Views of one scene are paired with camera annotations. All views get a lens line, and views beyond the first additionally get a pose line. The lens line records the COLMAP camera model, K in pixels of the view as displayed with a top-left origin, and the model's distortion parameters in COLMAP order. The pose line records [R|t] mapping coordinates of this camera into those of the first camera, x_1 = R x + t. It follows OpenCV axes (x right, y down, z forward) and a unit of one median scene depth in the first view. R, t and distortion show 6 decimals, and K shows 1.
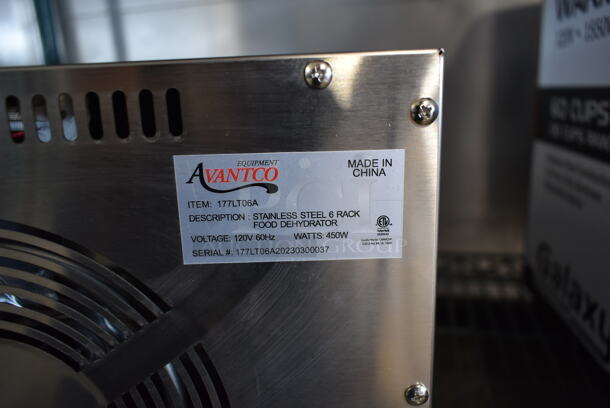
lens RADIAL K [[451.2, 0, 300.9], [0, 451.2, 201.4], [0, 0, 1]] dist [-0.014961, 0.014376]
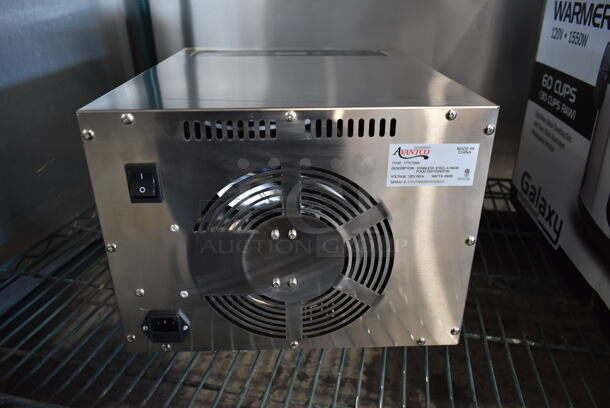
lens RADIAL K [[451.2, 0, 304.9], [0, 451.2, 194.0], [0, 0, 1]] dist [-0.014961, 0.014376]
pose [[0.998905, 0.021176, 0.041729, -0.819202], [-0.028153, 0.984262, 0.174458, -0.241260], [-0.037378, -0.175441, 0.983780, -1.451920]]
